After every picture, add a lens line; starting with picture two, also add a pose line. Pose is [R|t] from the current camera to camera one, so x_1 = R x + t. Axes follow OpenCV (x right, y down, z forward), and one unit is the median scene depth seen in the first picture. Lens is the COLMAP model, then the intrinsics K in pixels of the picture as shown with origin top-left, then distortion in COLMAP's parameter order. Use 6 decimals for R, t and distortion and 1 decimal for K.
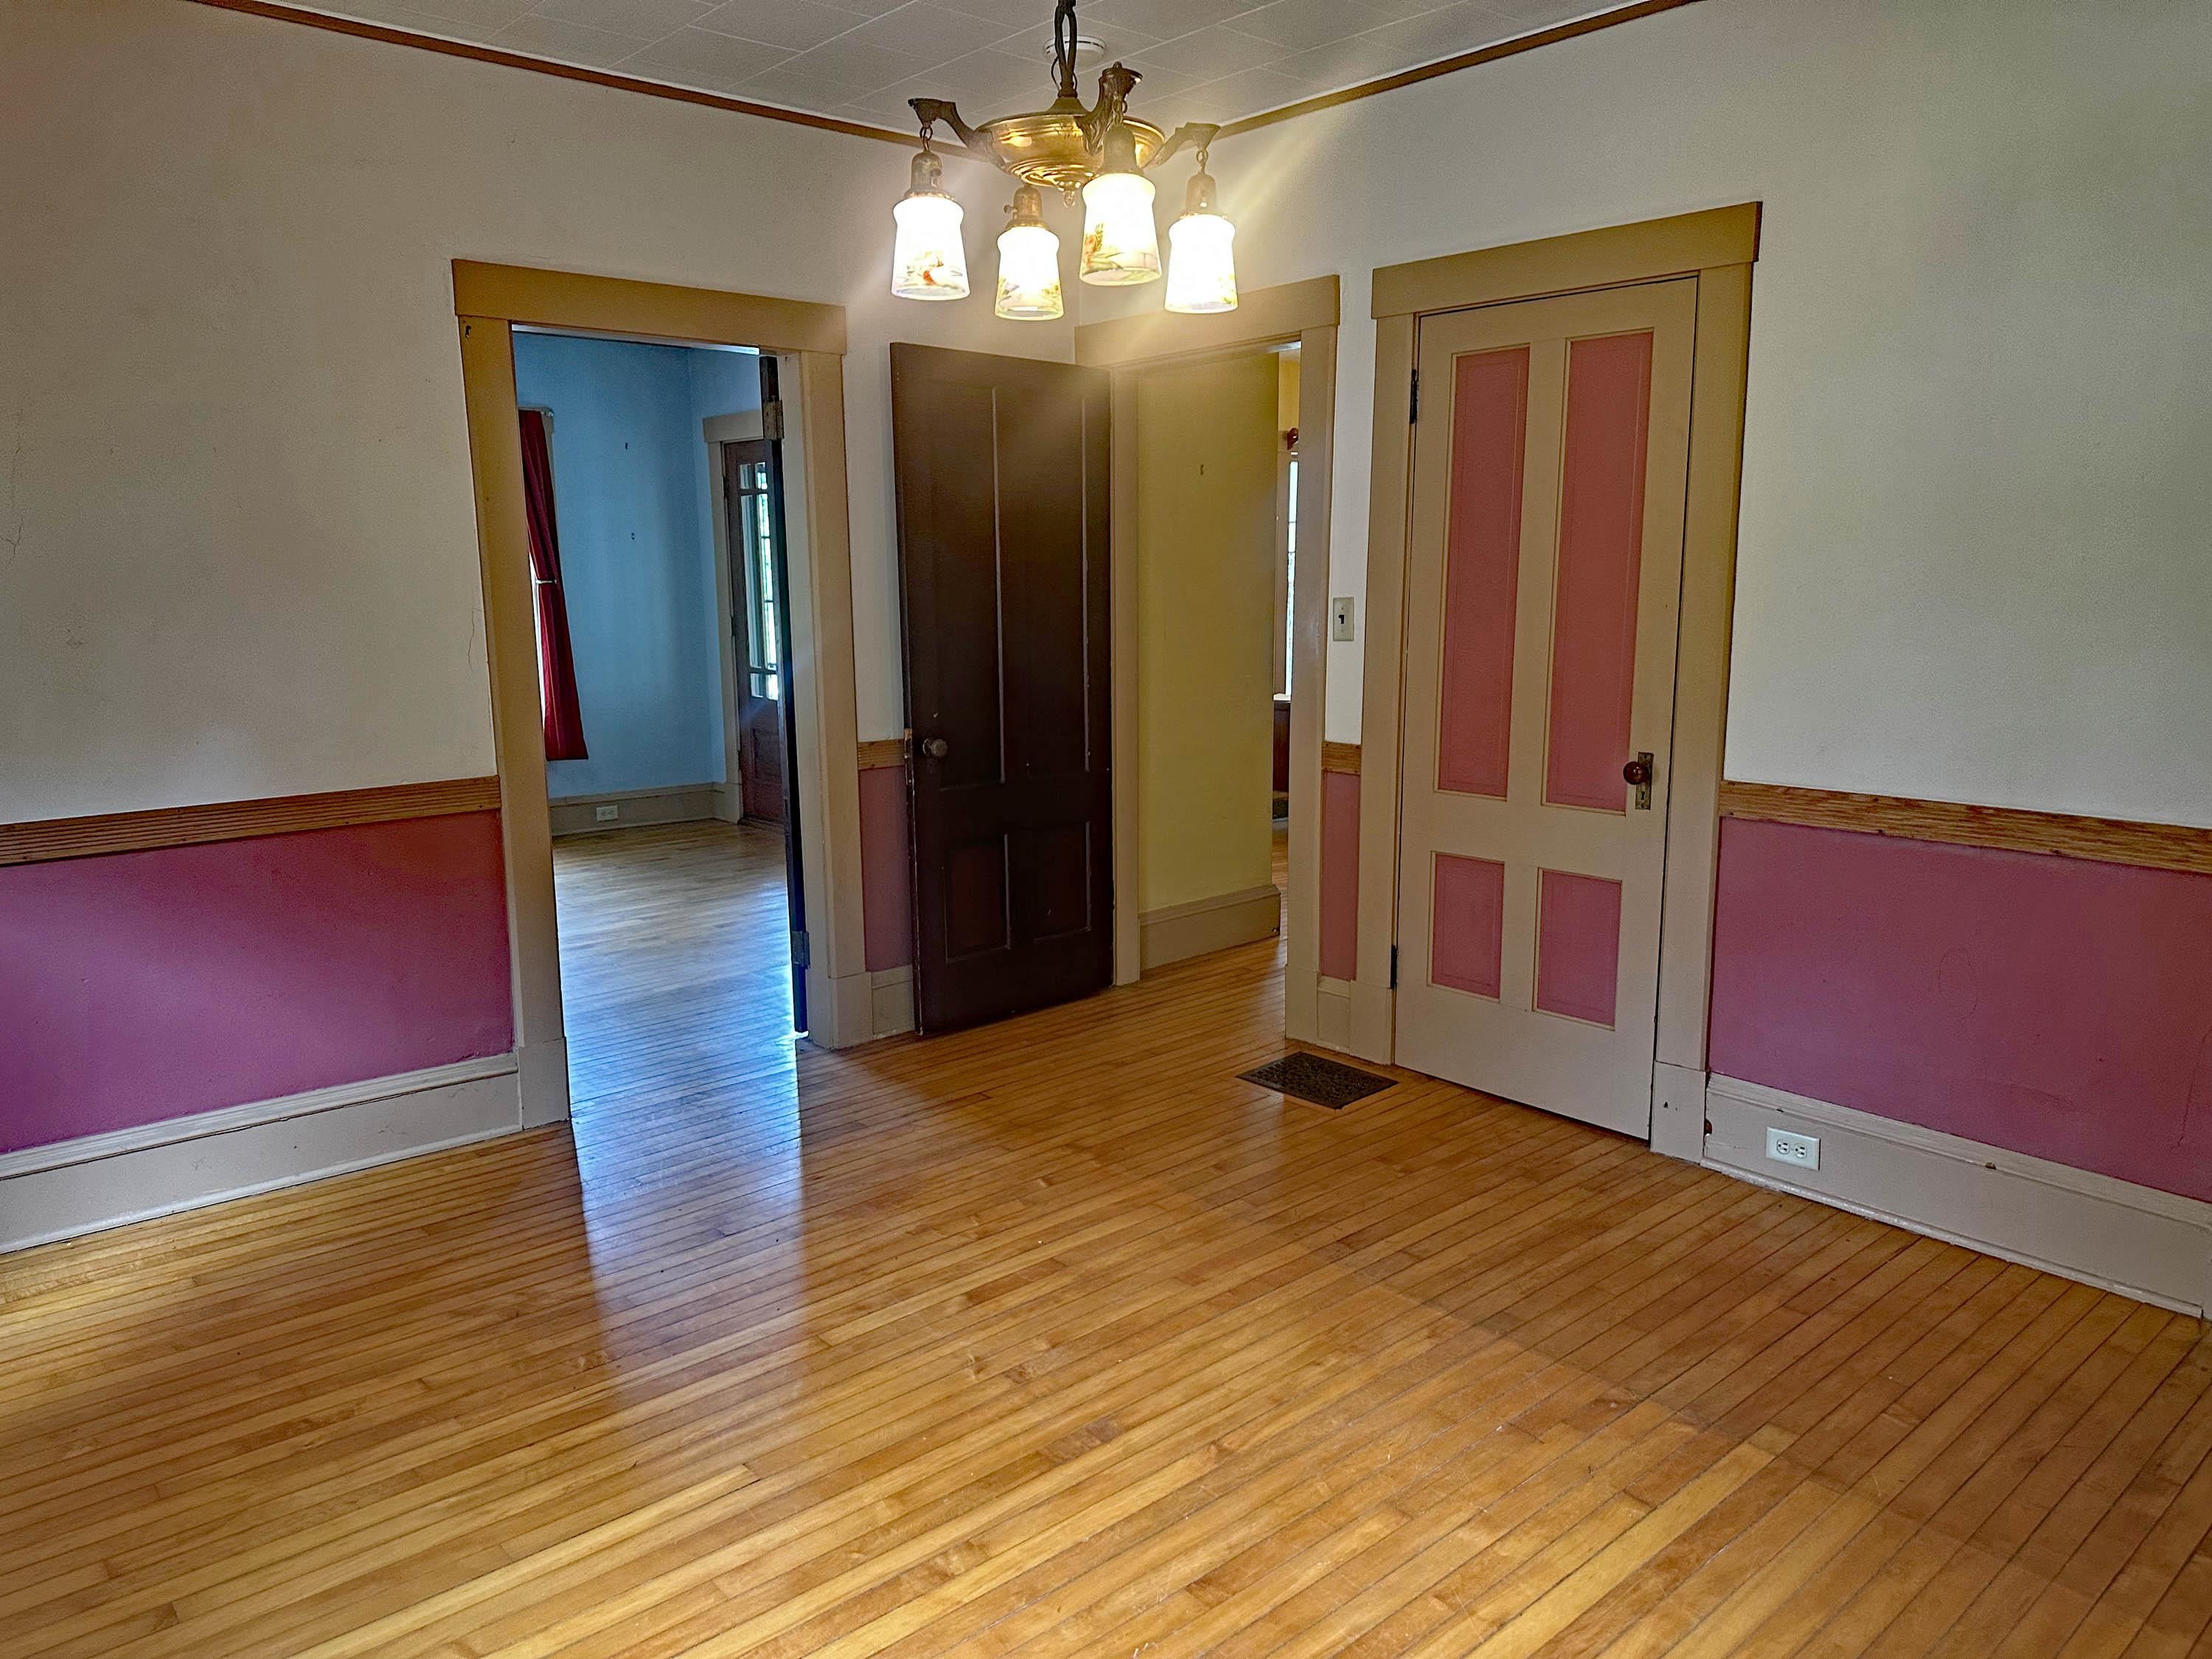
lens RADIAL K [[1553.3, 0, 1112.6], [0, 1553.3, 827.2], [0, 0, 1]] dist [0.127565, -0.187816]
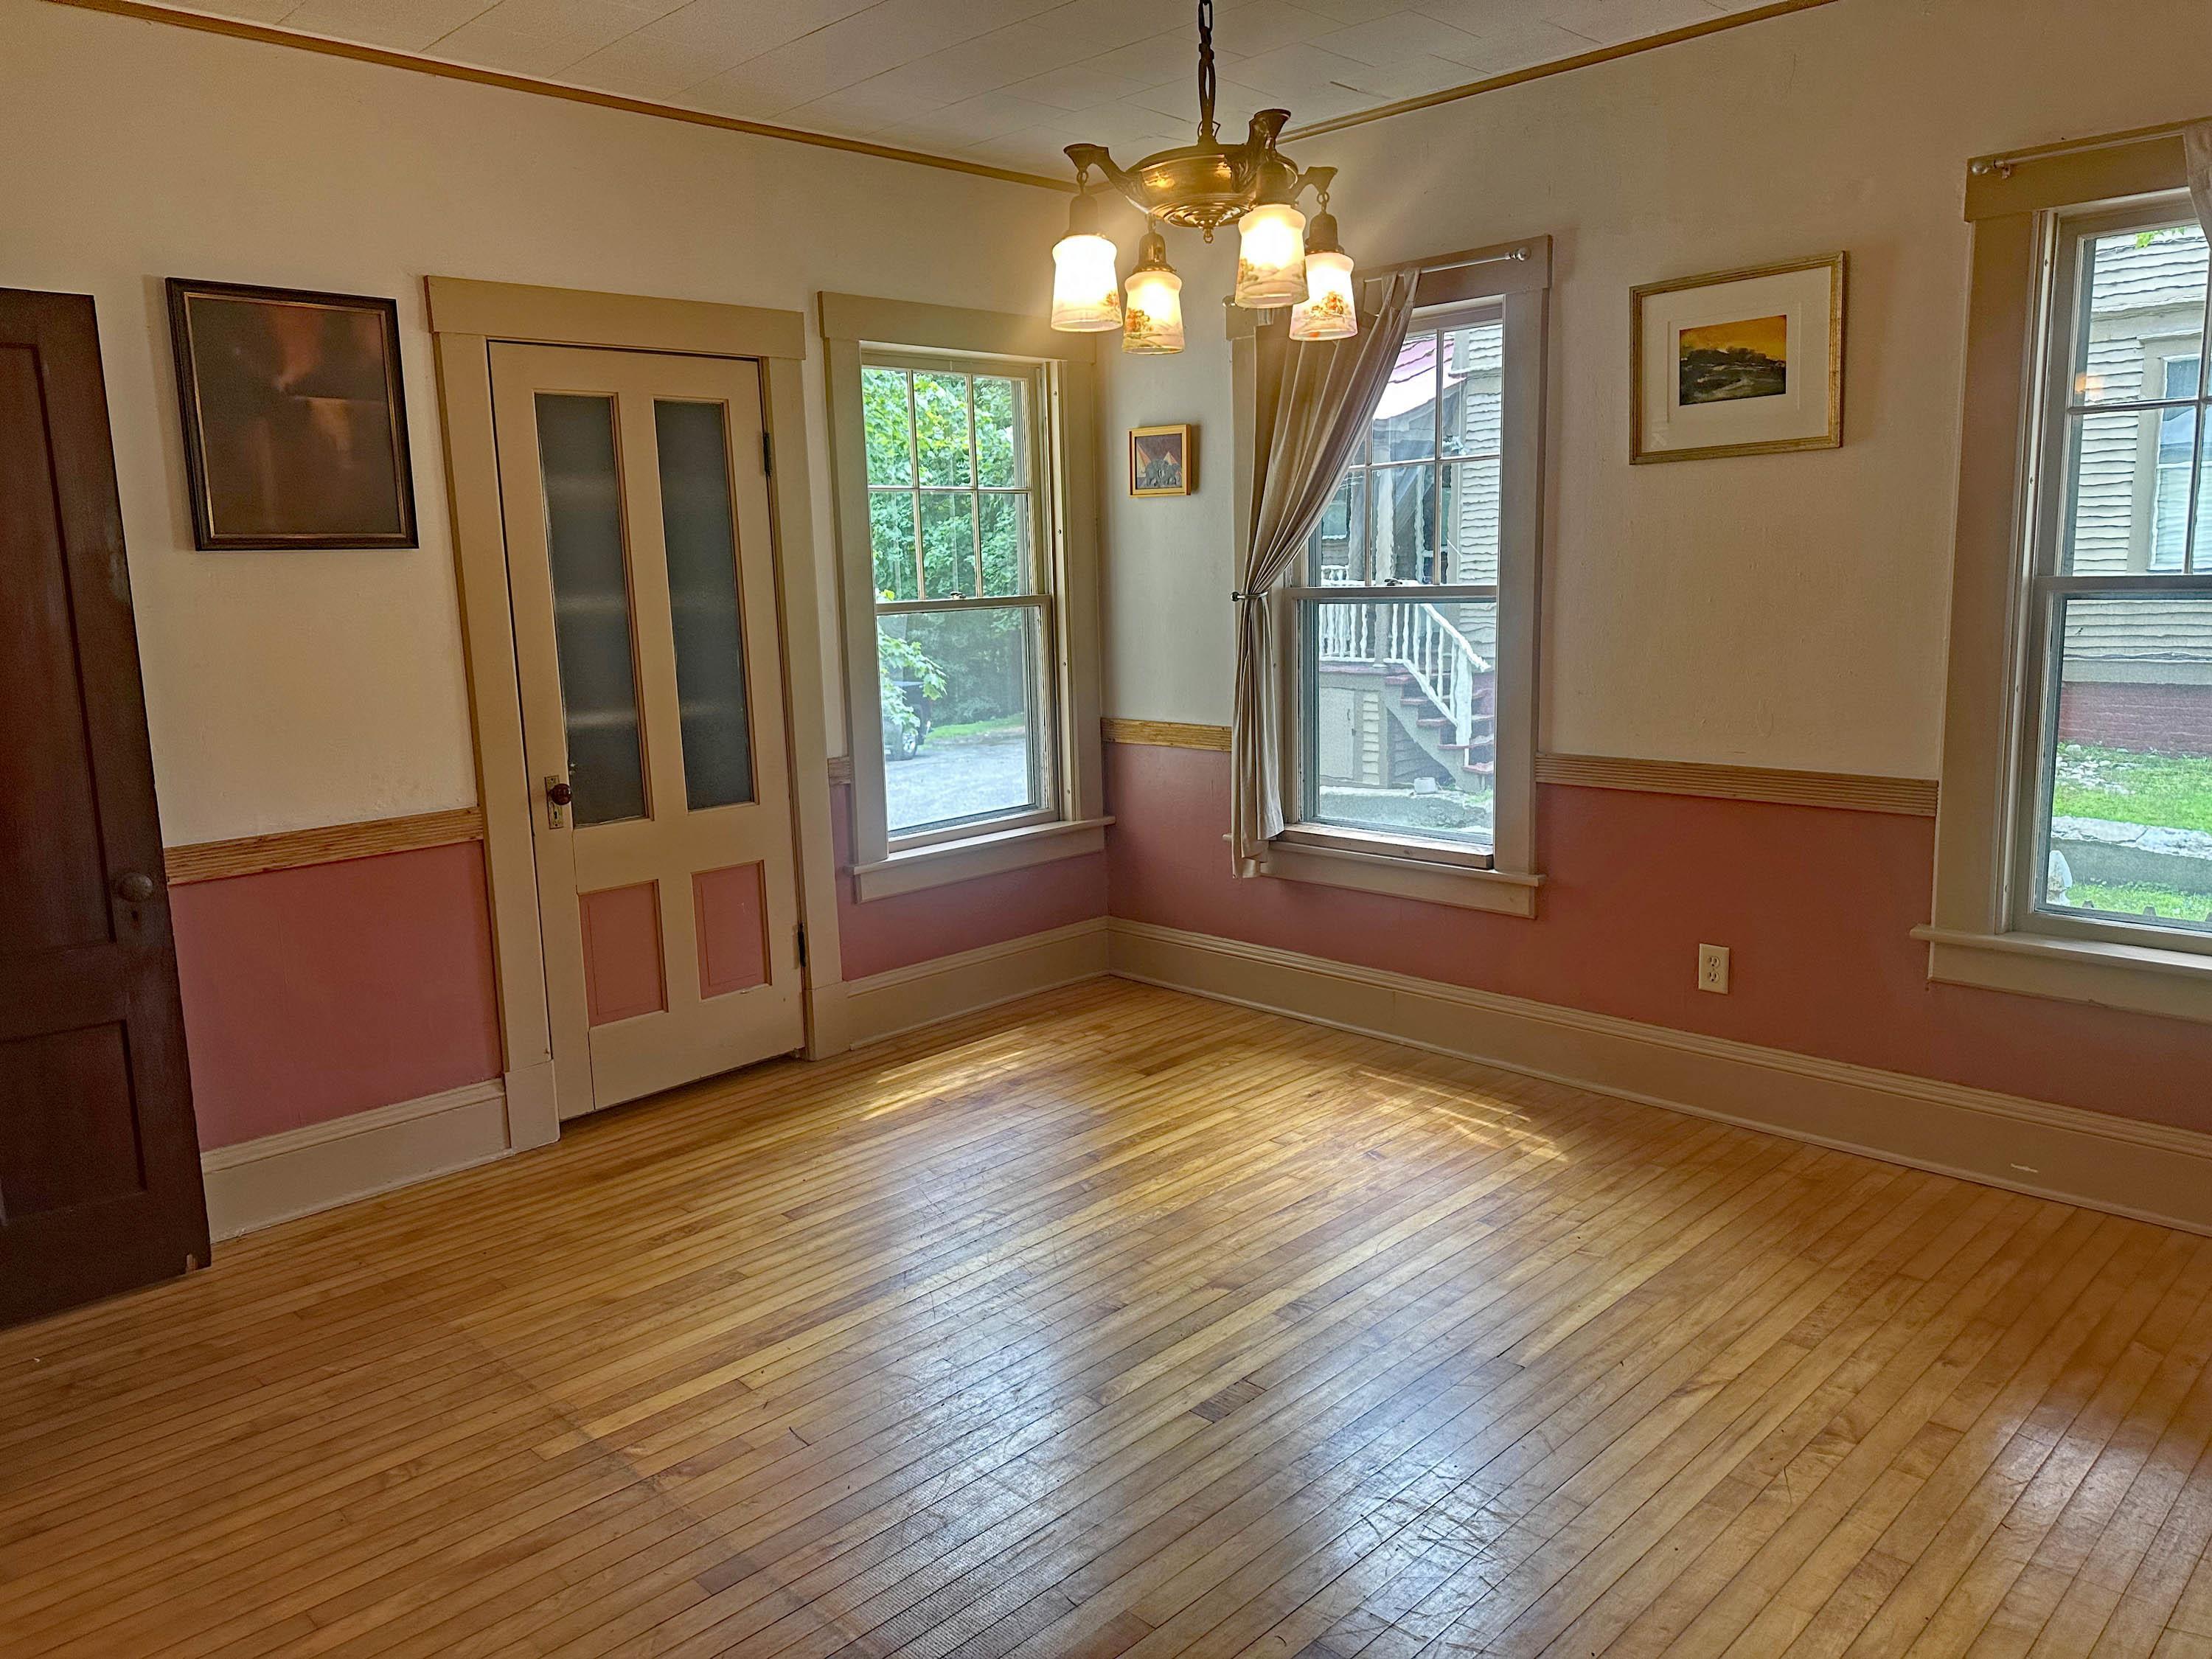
lens RADIAL K [[1553.3, 0, 1112.6], [0, 1553.3, 827.2], [0, 0, 1]] dist [0.127565, -0.187816]
pose [[-0.998168, 0.048929, -0.035586, 0.077089], [0.034183, 0.941398, 0.335561, -0.335340], [0.049920, 0.333730, -0.941346, 1.897517]]
